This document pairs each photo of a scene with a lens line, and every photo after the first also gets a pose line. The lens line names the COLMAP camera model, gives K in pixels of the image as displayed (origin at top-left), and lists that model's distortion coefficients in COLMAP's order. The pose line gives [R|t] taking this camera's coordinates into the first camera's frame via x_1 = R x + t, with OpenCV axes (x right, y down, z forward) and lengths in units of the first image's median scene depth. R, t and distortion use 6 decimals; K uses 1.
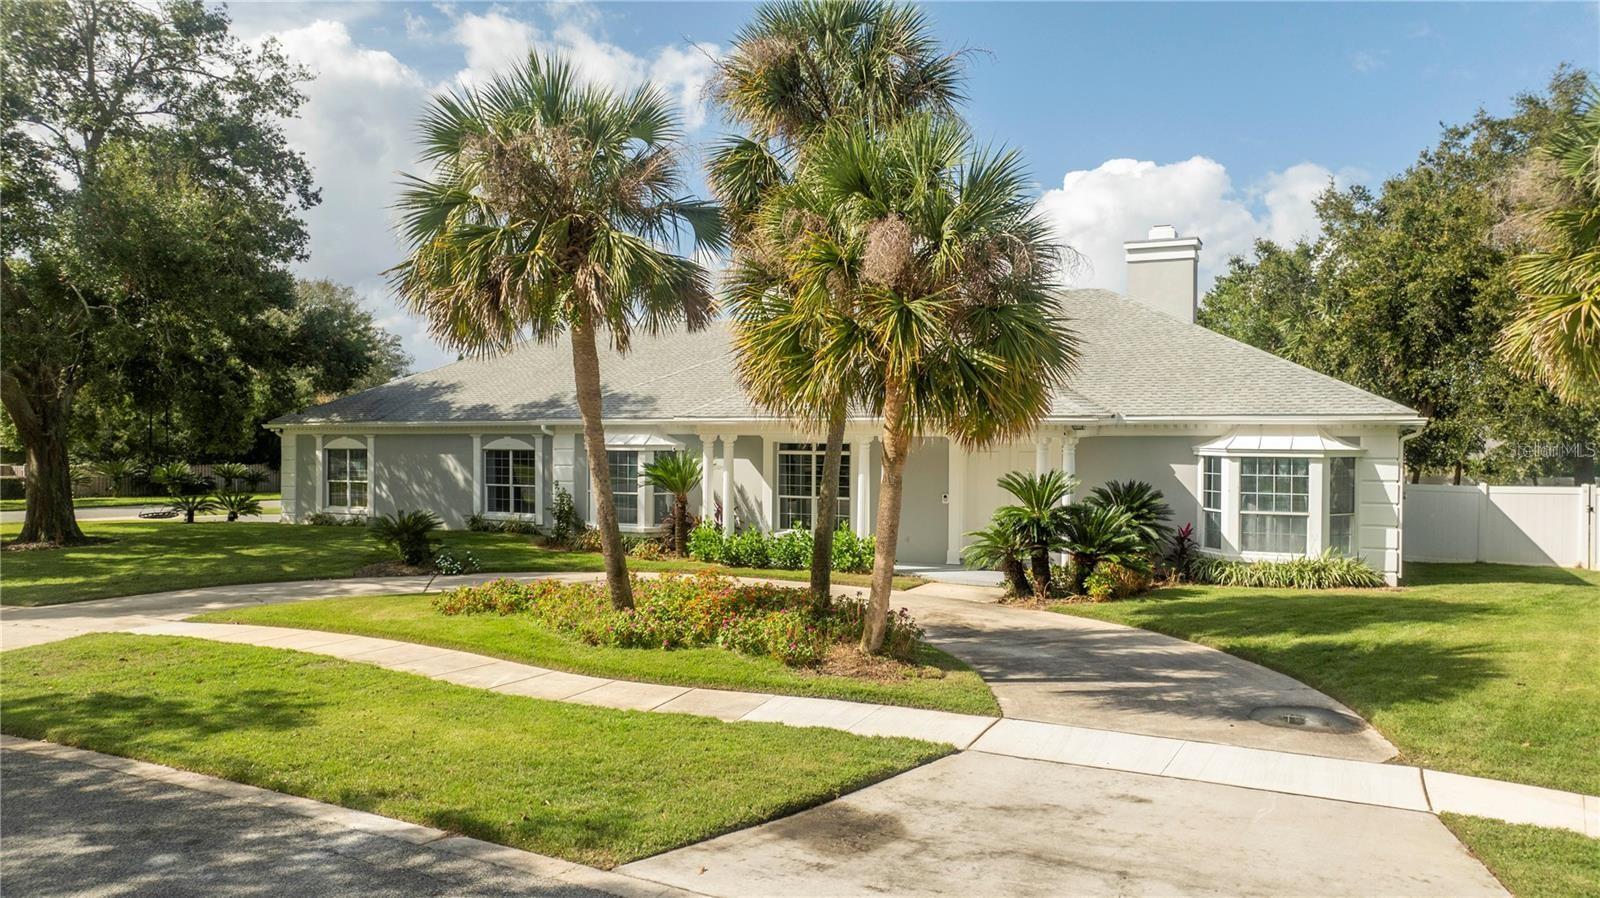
lens RADIAL K [[1103.6, 0, 804.6], [0, 1103.6, 455.9], [0, 0, 1]] dist [-0.012013, -0.000405]
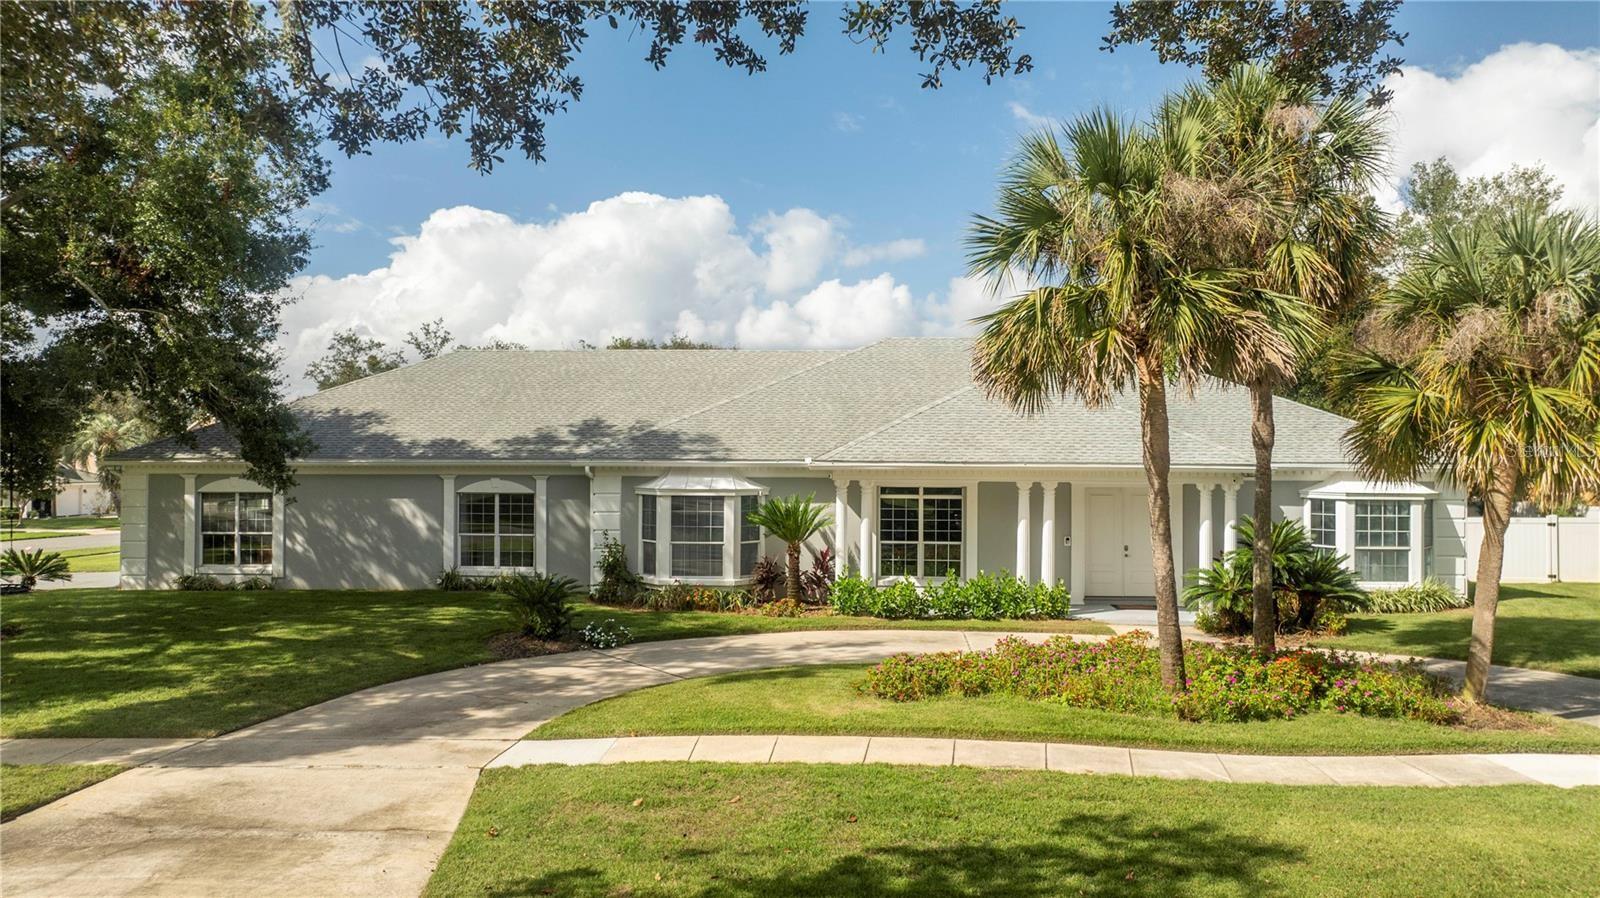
lens RADIAL K [[1103.6, 0, 791.4], [0, 1103.6, 454.0], [0, 0, 1]] dist [-0.012013, -0.000405]
pose [[0.917392, 0.001999, 0.397980, -0.402119], [0.005175, 0.999843, -0.016950, -0.020374], [-0.397952, 0.017609, 0.917237, 0.120813]]
